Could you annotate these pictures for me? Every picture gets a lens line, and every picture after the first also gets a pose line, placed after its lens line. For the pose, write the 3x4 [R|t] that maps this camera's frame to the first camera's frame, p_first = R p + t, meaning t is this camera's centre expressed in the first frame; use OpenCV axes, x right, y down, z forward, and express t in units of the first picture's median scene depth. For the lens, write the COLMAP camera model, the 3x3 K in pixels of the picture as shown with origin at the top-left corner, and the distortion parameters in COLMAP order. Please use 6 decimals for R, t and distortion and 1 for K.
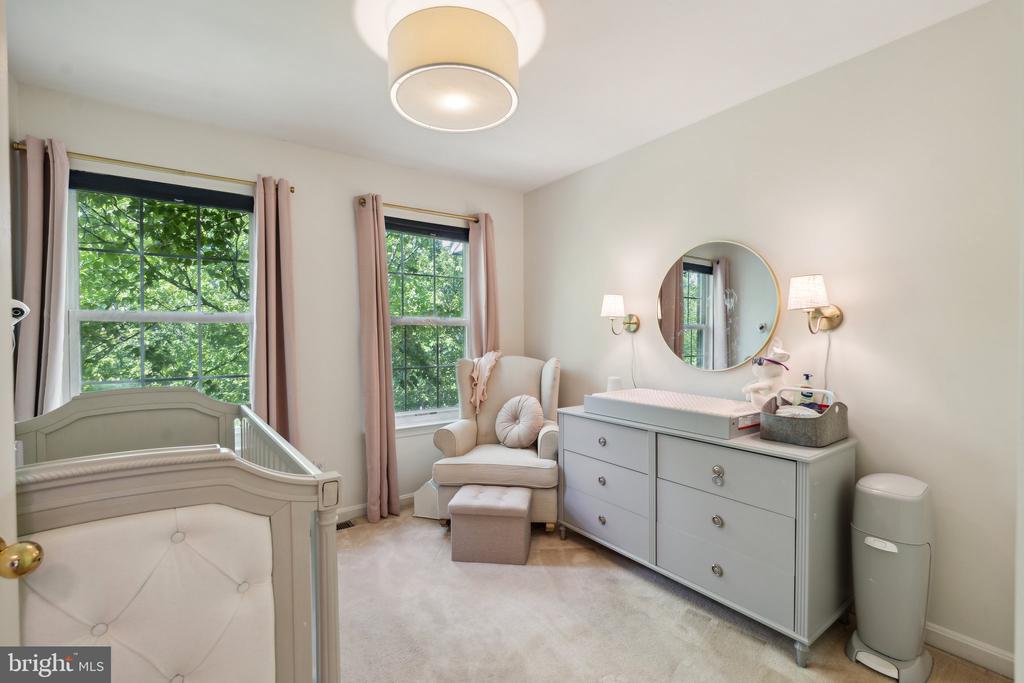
lens RADIAL K [[458.0, 0, 510.3], [0, 458.0, 338.5], [0, 0, 1]] dist [-0.001953, -0.001189]
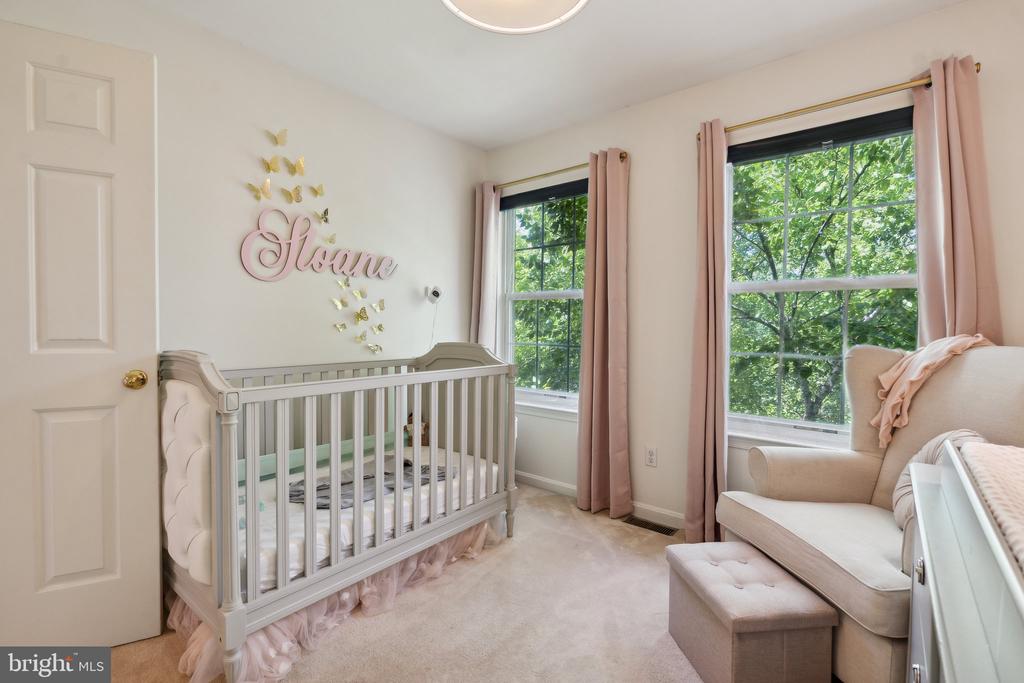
lens RADIAL K [[458.0, 0, 510.3], [0, 458.0, 338.5], [0, 0, 1]] dist [-0.001953, -0.001189]
pose [[0.276867, 0.037000, -0.960196, 0.349431], [-0.021175, 0.999251, 0.032399, 0.029192], [0.960675, 0.011362, 0.277443, 0.460645]]
